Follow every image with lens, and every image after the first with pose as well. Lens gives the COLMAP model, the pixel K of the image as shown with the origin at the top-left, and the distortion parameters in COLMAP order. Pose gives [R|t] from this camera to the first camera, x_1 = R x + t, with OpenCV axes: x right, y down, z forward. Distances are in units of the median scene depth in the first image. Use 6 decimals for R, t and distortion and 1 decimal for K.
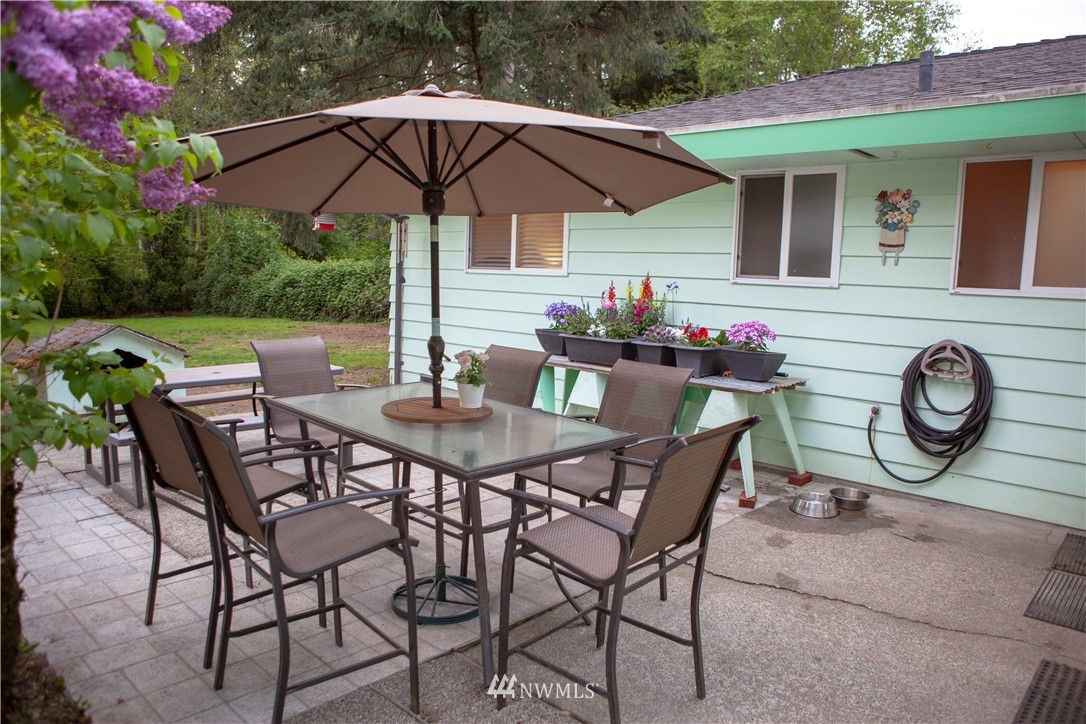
lens RADIAL K [[755.3, 0, 543.0], [0, 755.3, 362.0], [0, 0, 1]] dist [-0.112714, 0.080116]
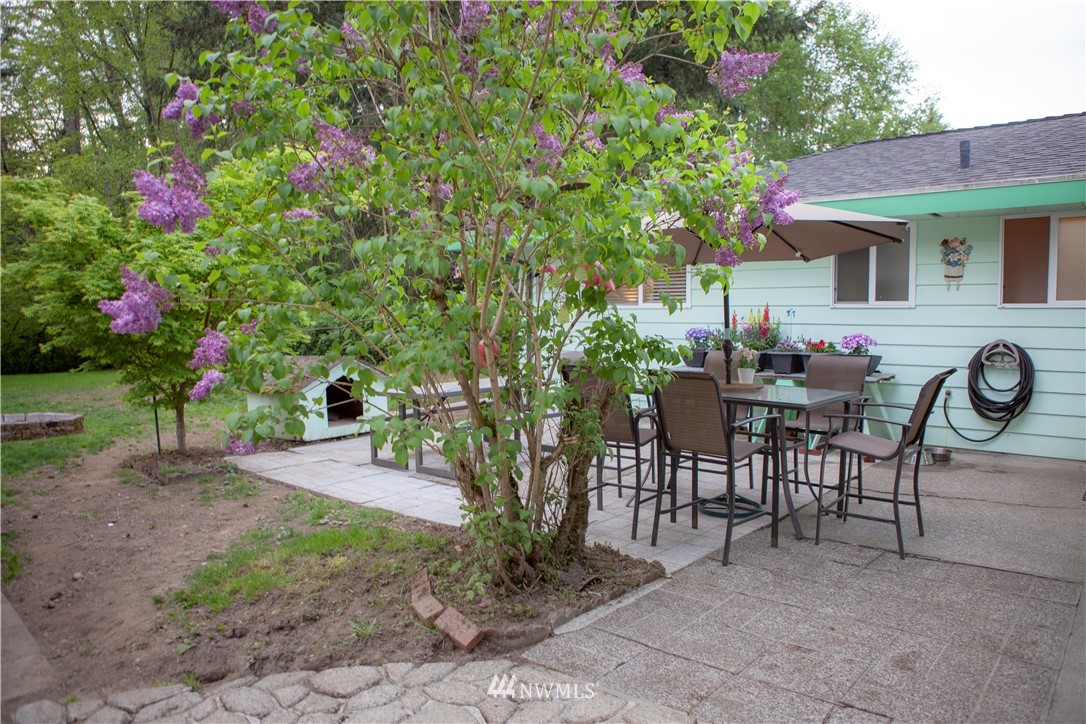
lens RADIAL K [[755.3, 0, 543.0], [0, 755.3, 362.0], [0, 0, 1]] dist [-0.112714, 0.080116]
pose [[0.998337, -0.035905, 0.045091, -0.410009], [0.038388, 0.997723, -0.055454, 0.058371], [-0.042997, 0.057092, 0.997443, -0.395232]]
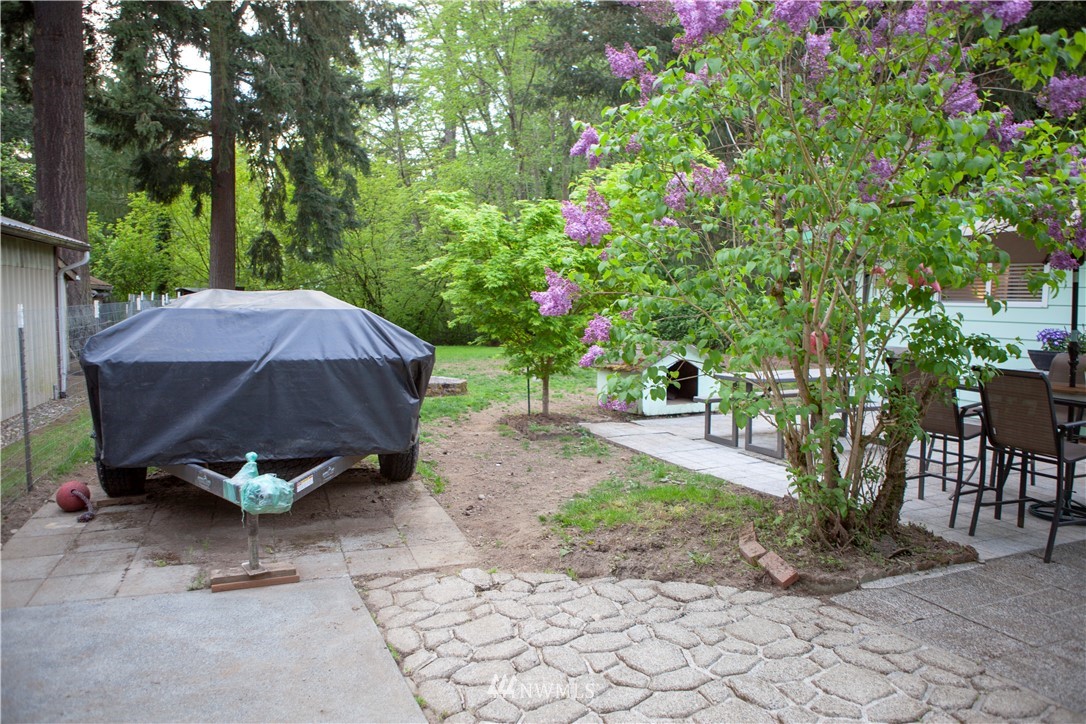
lens RADIAL K [[755.3, 0, 543.0], [0, 755.3, 362.0], [0, 0, 1]] dist [-0.112714, 0.080116]
pose [[0.927066, 0.018989, -0.374417, -0.401527], [-0.037141, 0.998455, -0.041324, 0.079276], [0.373054, 0.052216, 0.926339, -0.596883]]
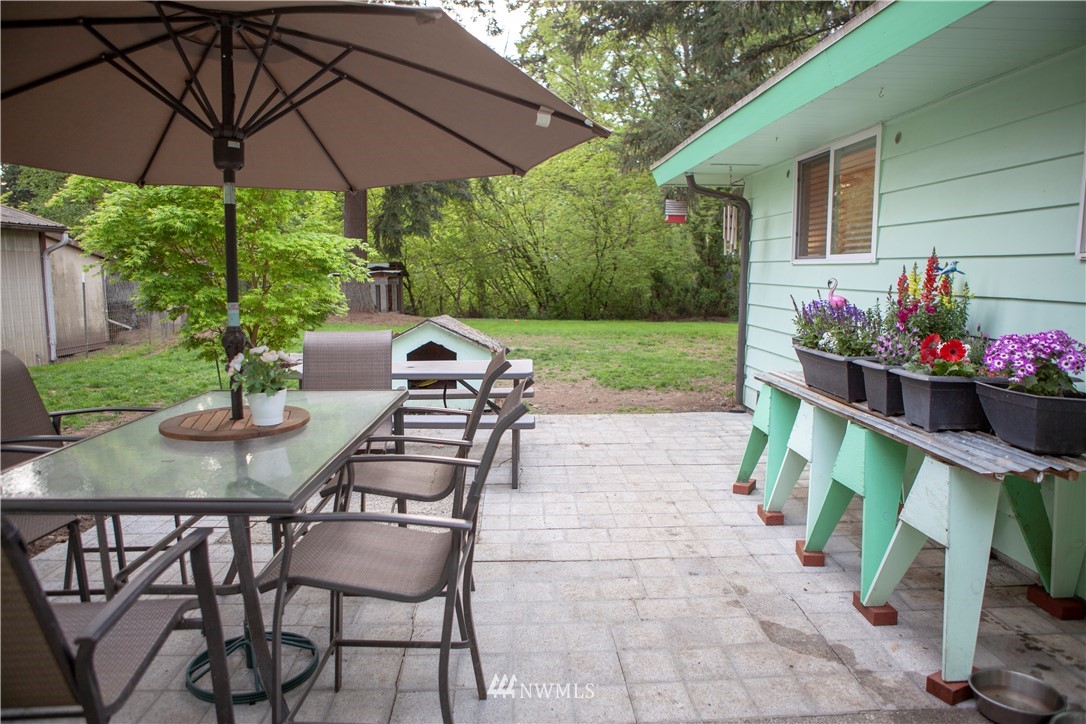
lens RADIAL K [[755.3, 0, 543.0], [0, 755.3, 362.0], [0, 0, 1]] dist [-0.112714, 0.080116]
pose [[0.748039, 0.049253, -0.661825, 0.389002], [-0.055742, 0.998381, 0.011295, -0.021842], [0.661310, 0.028443, 0.749573, 0.446035]]
